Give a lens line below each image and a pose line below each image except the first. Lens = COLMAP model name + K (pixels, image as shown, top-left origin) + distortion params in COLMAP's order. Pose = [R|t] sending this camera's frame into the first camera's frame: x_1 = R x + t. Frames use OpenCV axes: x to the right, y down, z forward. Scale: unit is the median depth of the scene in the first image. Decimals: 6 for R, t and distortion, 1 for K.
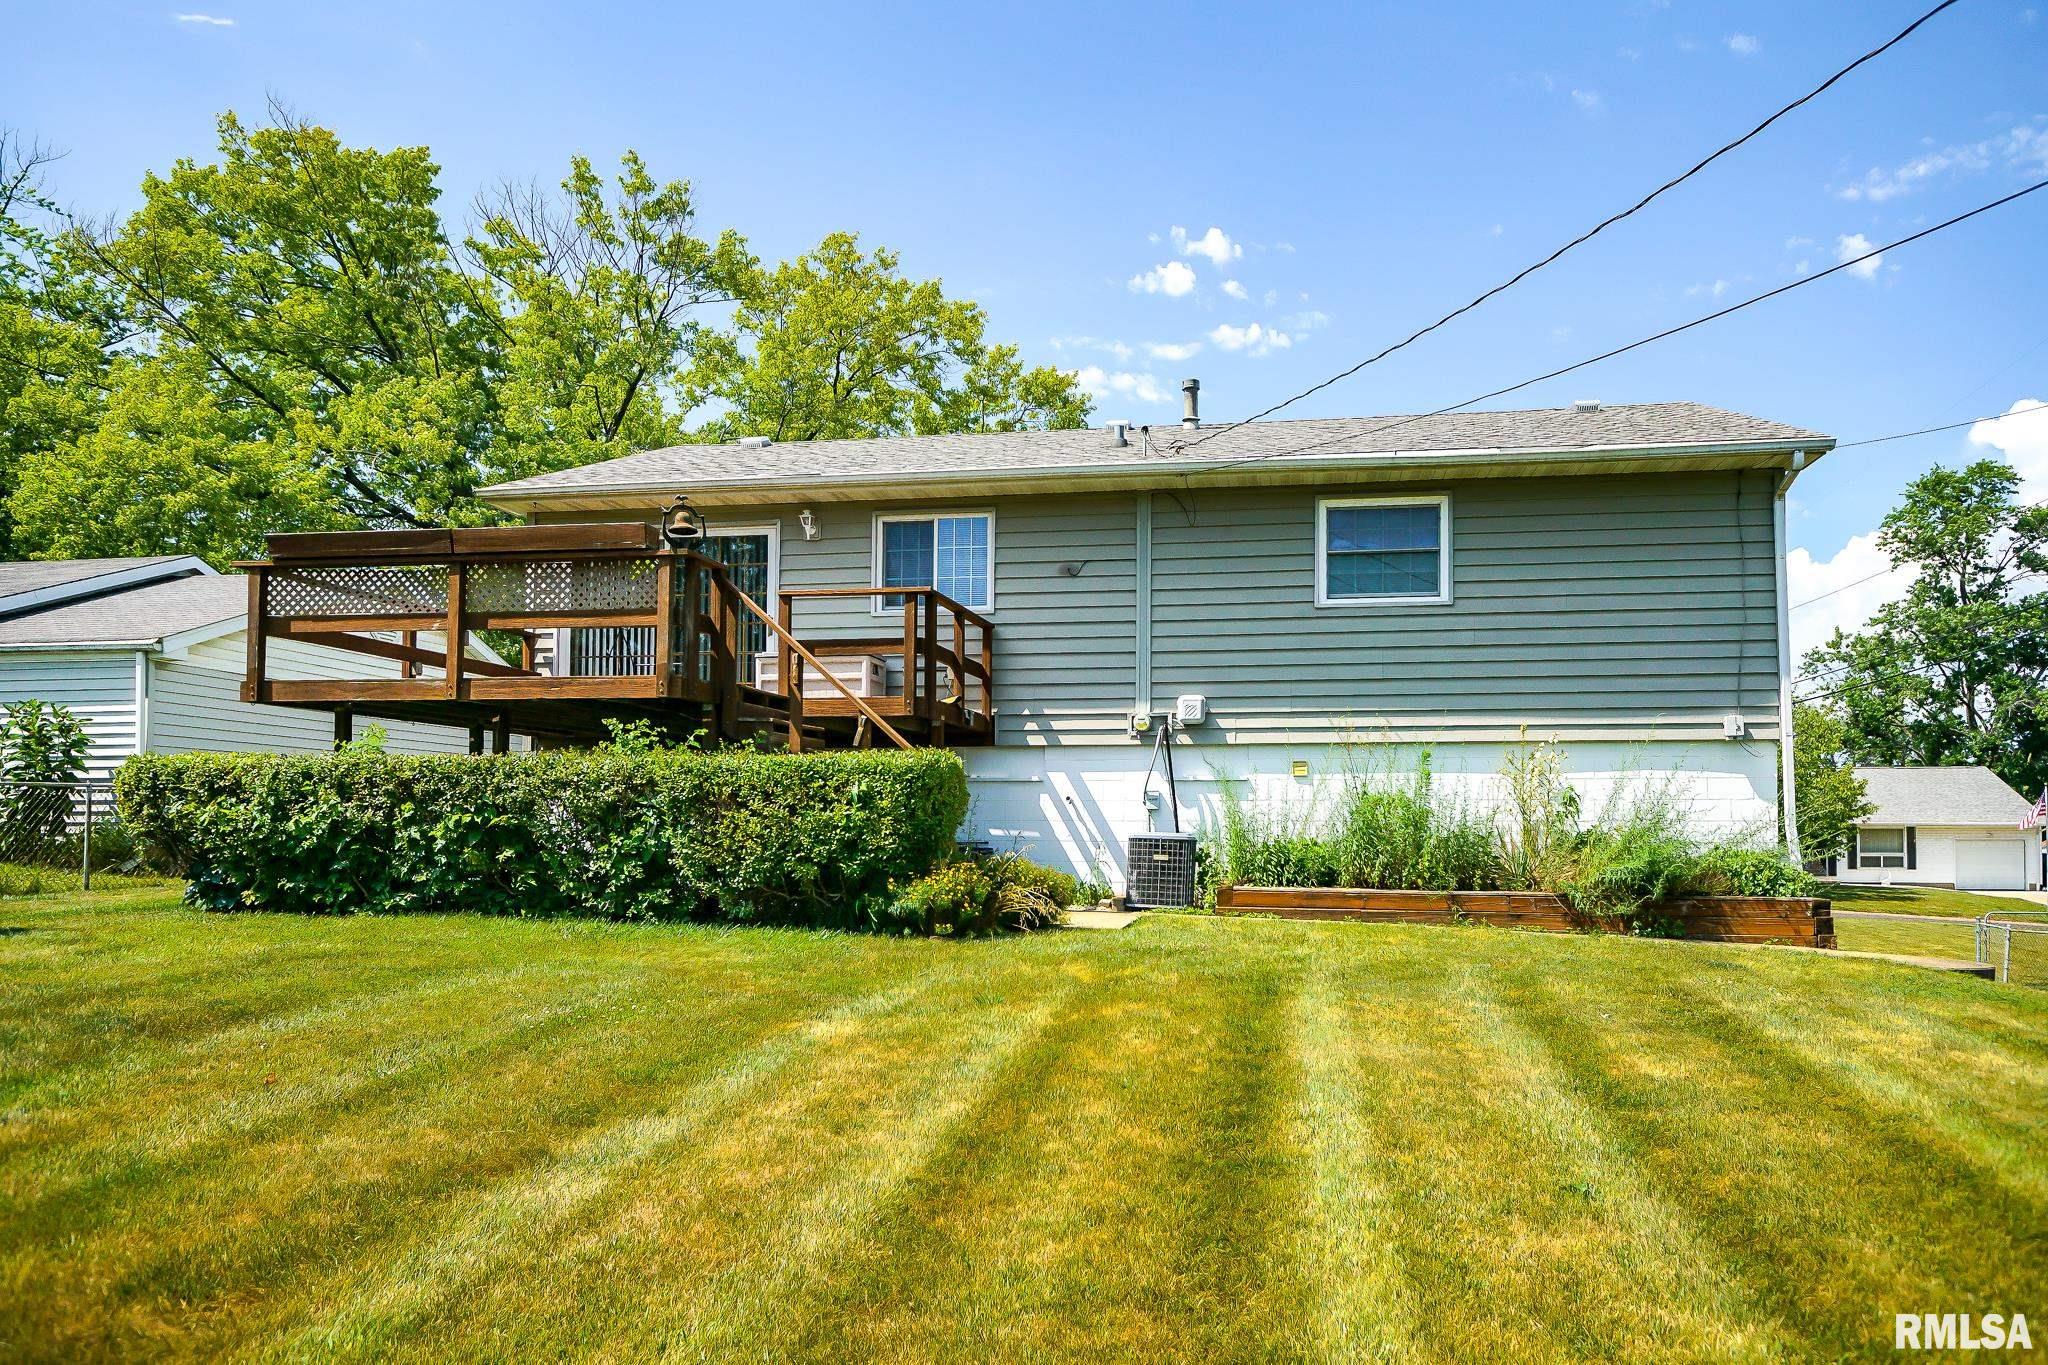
lens RADIAL K [[1363.3, 0, 1023.2], [0, 1363.3, 696.4], [0, 0, 1]] dist [-0.005792, -0.003315]
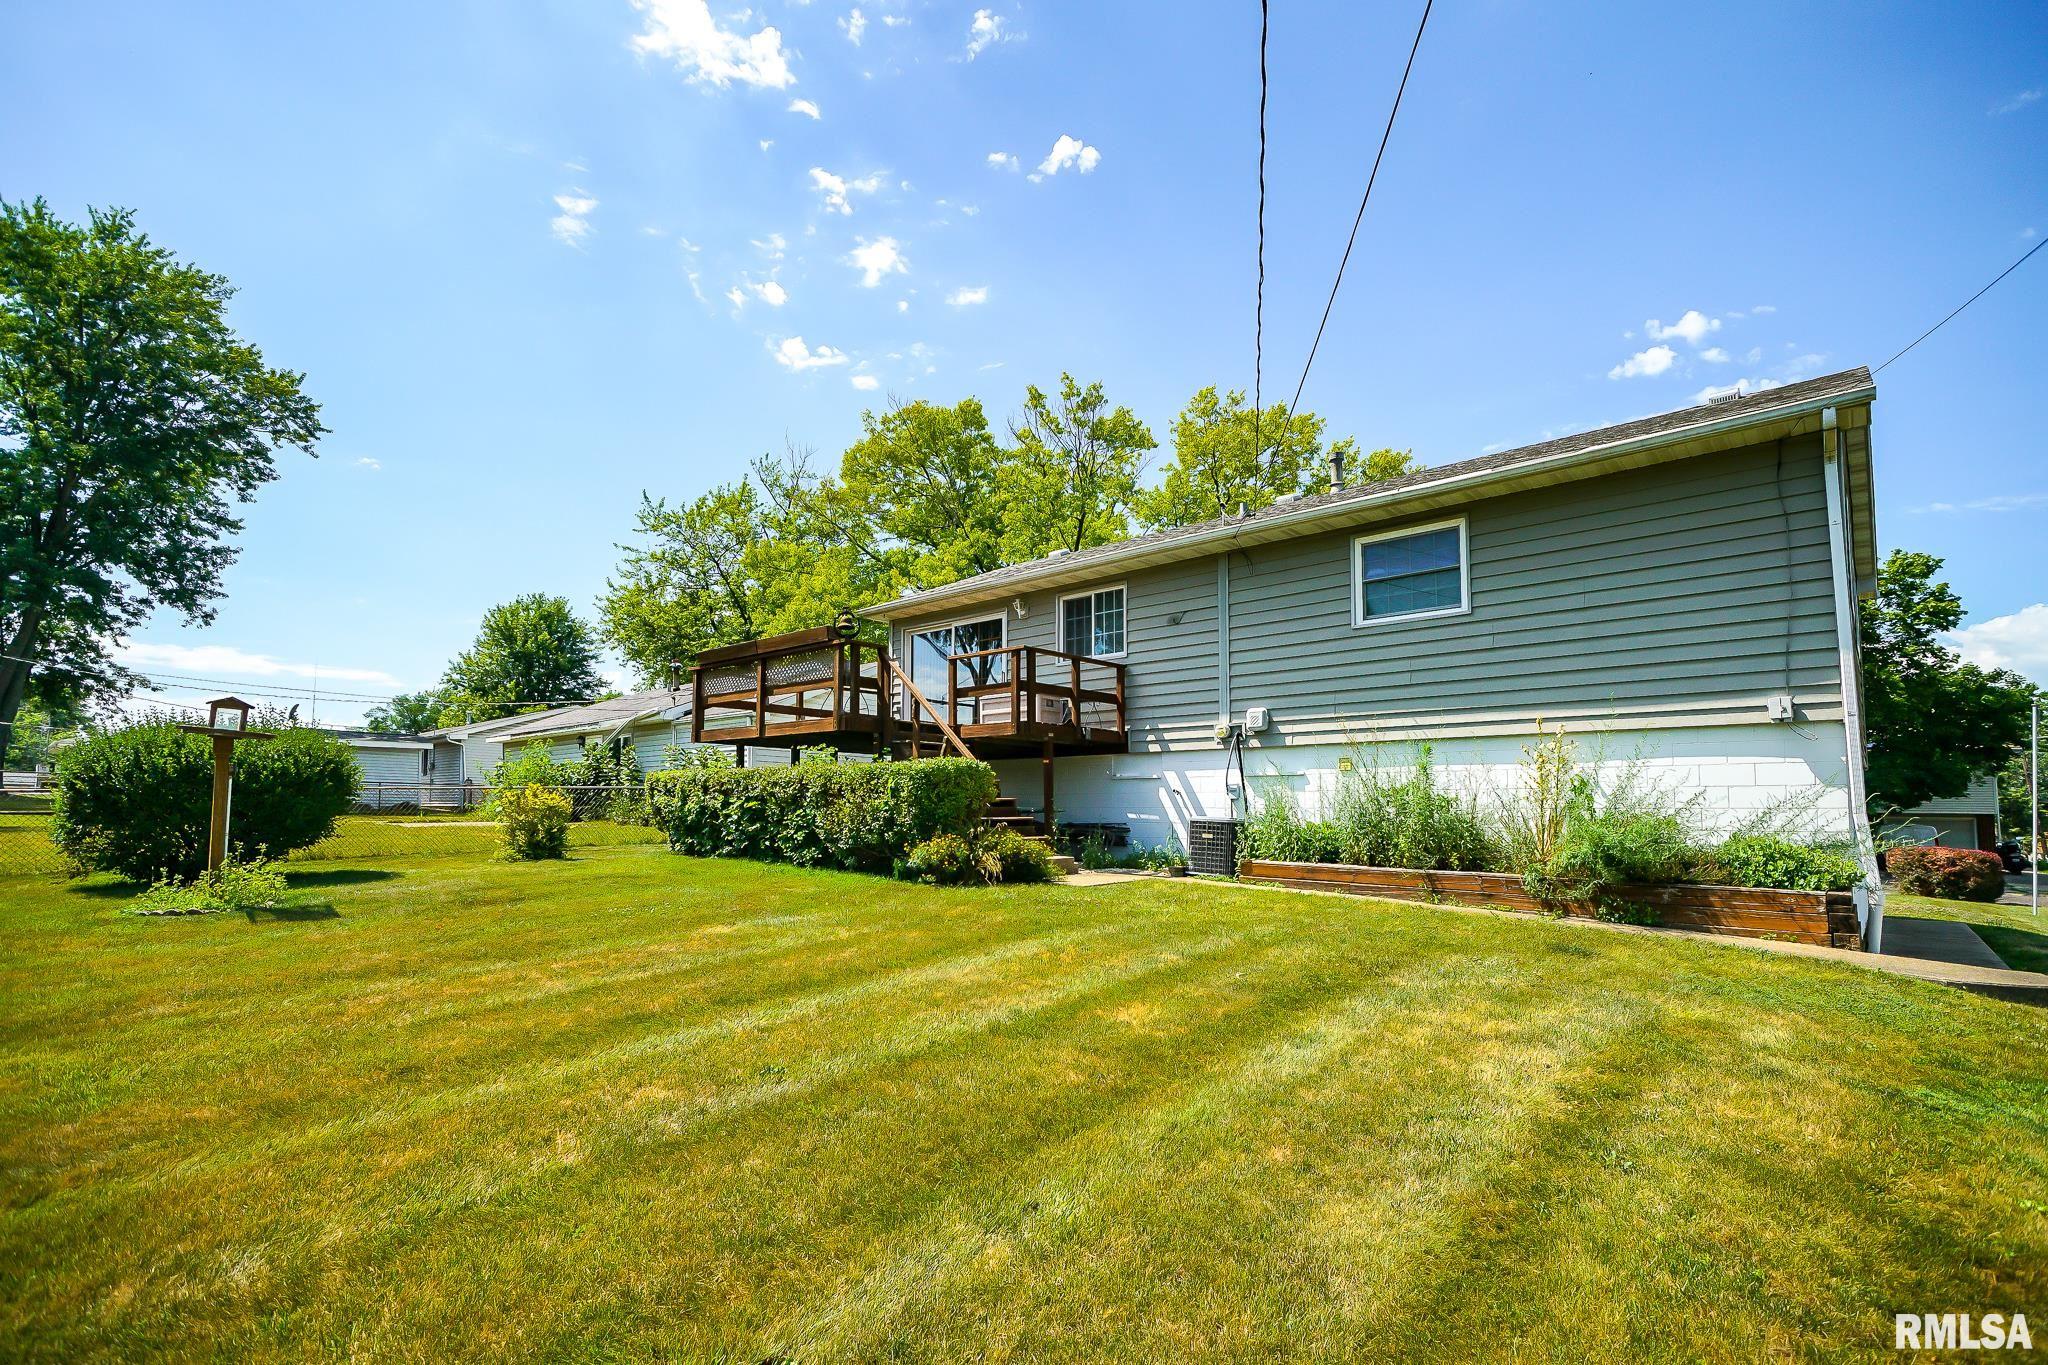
lens RADIAL K [[980.4, 0, 1029.5], [0, 980.4, 686.2], [0, 0, 1]] dist [-0.007864, 0.003887]
pose [[0.812905, -0.070821, -0.578074, 0.480313], [0.049045, 0.997378, -0.053222, 0.016869], [0.580327, 0.014913, 0.814247, 0.136901]]
